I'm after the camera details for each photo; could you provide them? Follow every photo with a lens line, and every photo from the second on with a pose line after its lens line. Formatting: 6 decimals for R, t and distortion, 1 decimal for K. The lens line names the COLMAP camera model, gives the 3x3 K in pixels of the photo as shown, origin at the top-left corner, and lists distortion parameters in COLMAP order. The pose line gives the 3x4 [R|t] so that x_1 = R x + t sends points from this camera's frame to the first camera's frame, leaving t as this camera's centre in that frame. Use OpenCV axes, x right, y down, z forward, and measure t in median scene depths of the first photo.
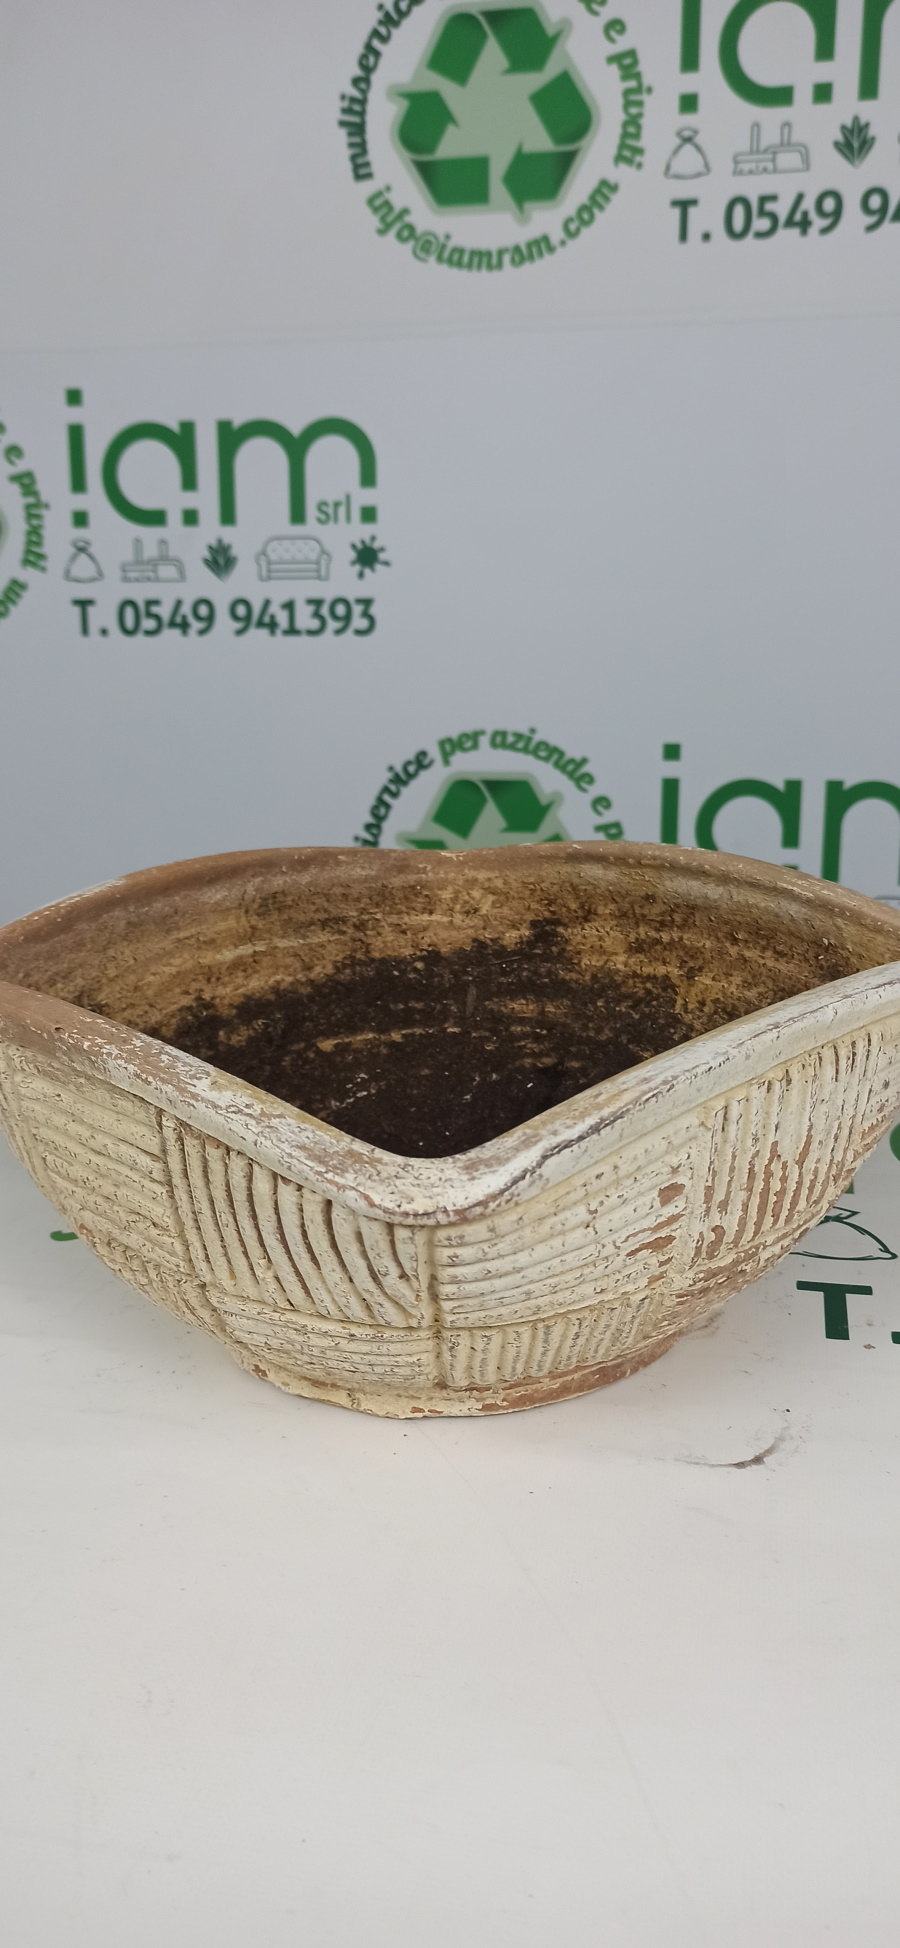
lens RADIAL K [[1486.2, 0, 450.0], [0, 1486.2, 974.0], [0, 0, 1]] dist [0.061901, -0.101134]
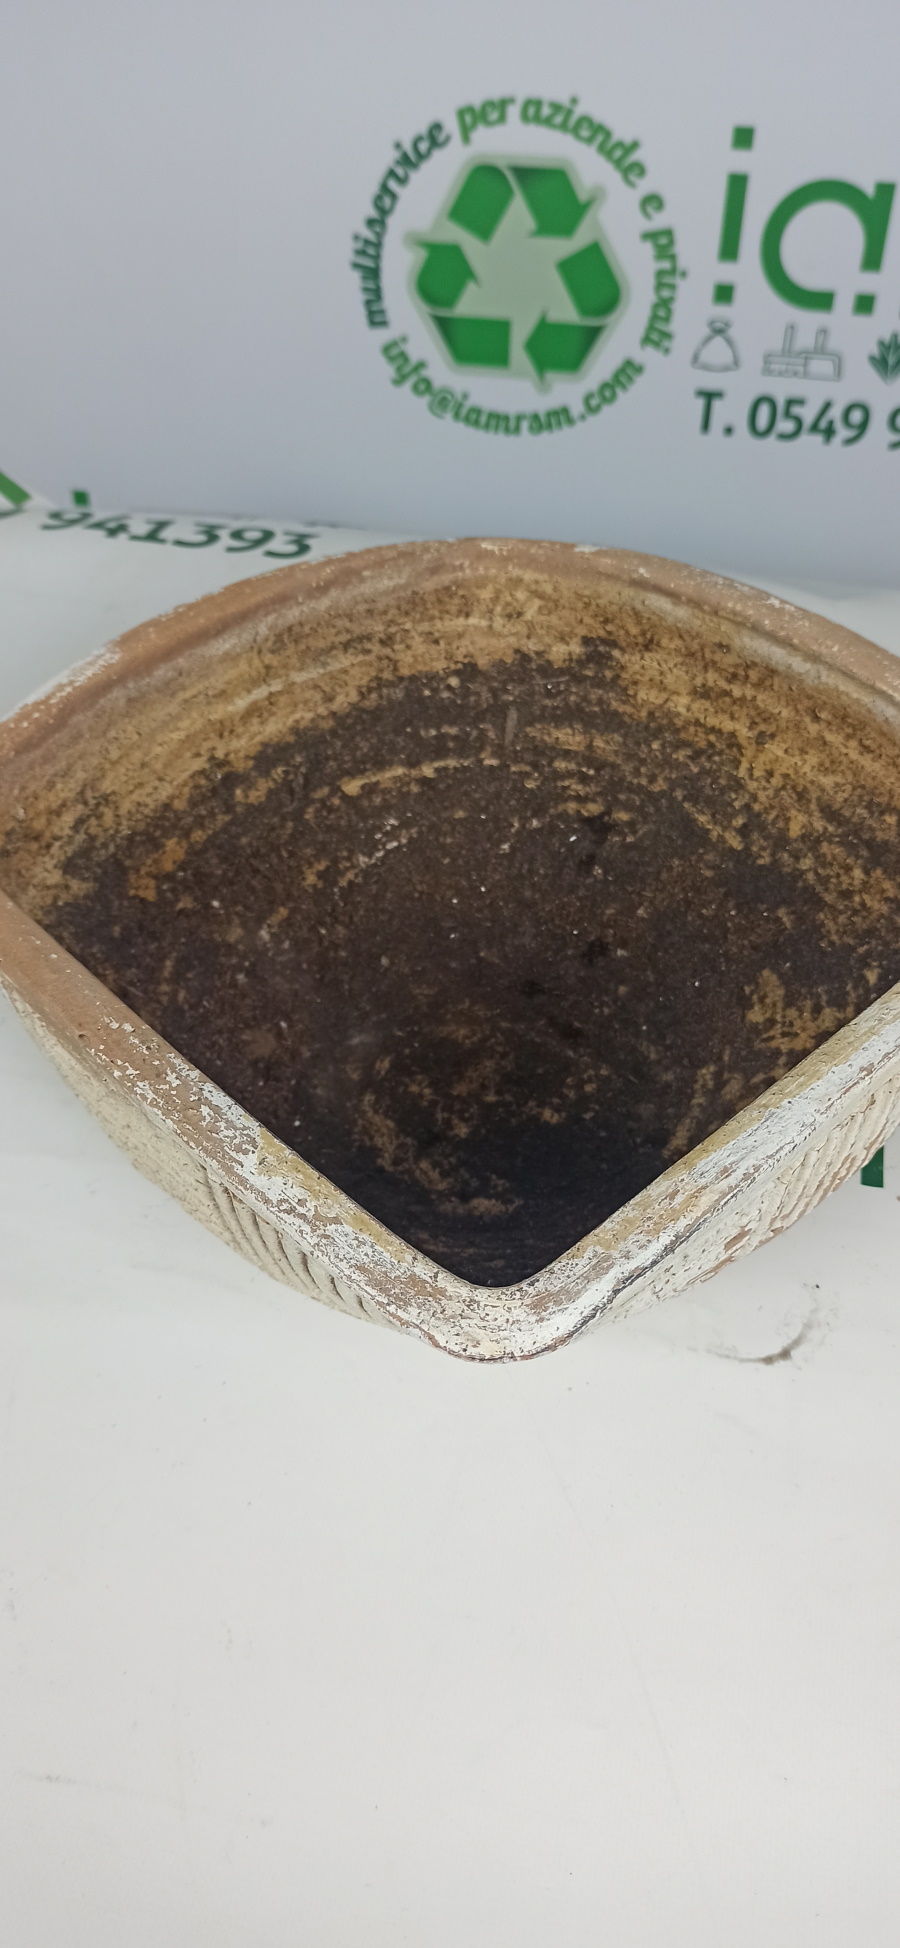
lens RADIAL K [[1486.2, 0, 450.0], [0, 1486.2, 974.0], [0, 0, 1]] dist [0.061901, -0.101134]
pose [[0.999867, 0.013068, 0.009788, -0.014528], [-0.016122, 0.884782, 0.465726, -0.131836], [-0.002574, -0.465821, 0.884875, 0.065018]]
